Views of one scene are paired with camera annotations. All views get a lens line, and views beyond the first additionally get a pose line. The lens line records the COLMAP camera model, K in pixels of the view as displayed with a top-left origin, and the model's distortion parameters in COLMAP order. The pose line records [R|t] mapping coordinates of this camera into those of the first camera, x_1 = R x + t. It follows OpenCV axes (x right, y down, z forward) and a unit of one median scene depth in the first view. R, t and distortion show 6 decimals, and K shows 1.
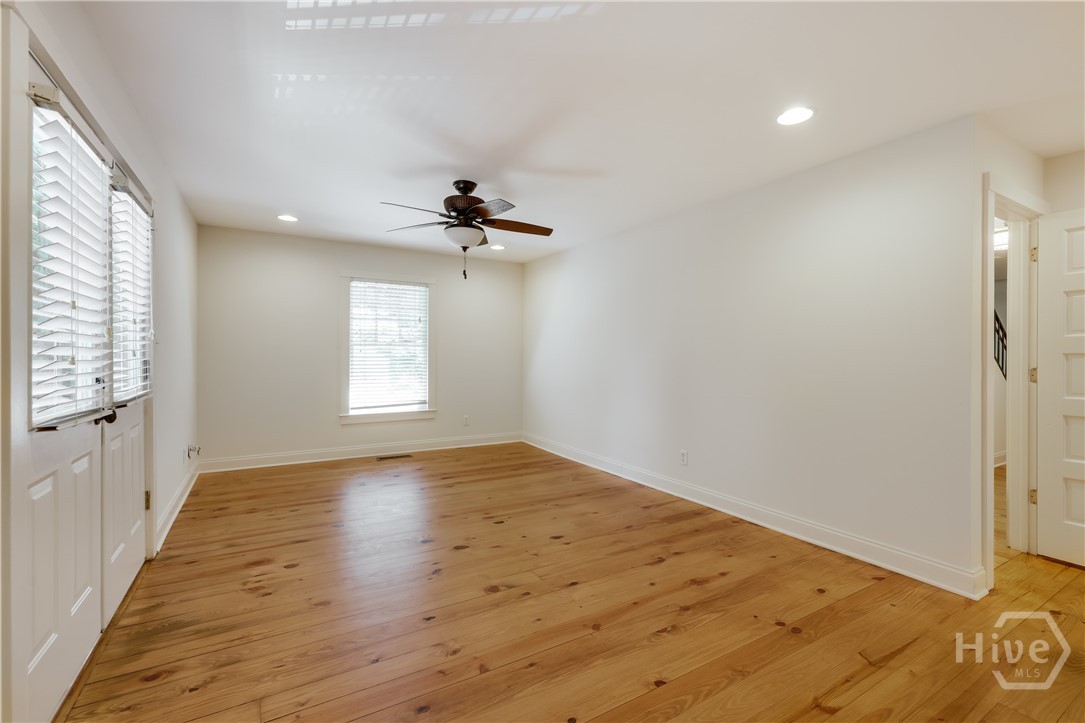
lens RADIAL K [[473.7, 0, 543.4], [0, 473.7, 357.9], [0, 0, 1]] dist [-0.002244, 0.000008]
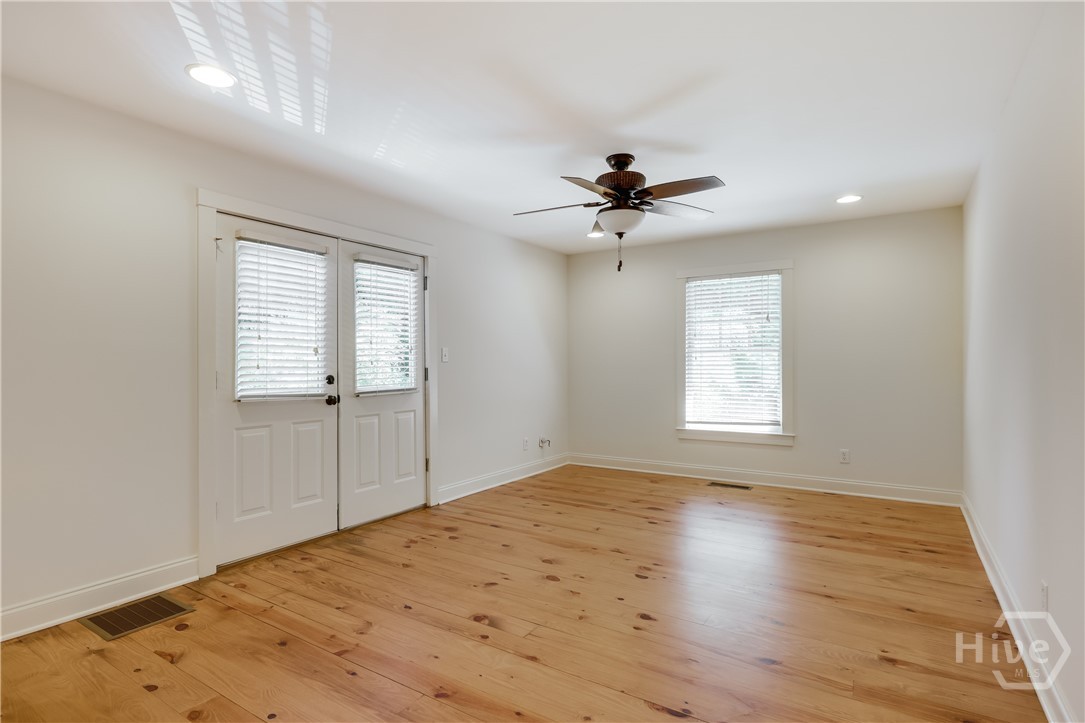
lens RADIAL K [[540.9, 0, 544.4], [0, 540.9, 364.2], [0, 0, 1]] dist [-0.004640, -0.000110]
pose [[0.447653, -0.005608, -0.894190, 0.661708], [0.000937, 0.999983, -0.005802, 0.003114], [0.894207, 0.001760, 0.447650, 0.479802]]
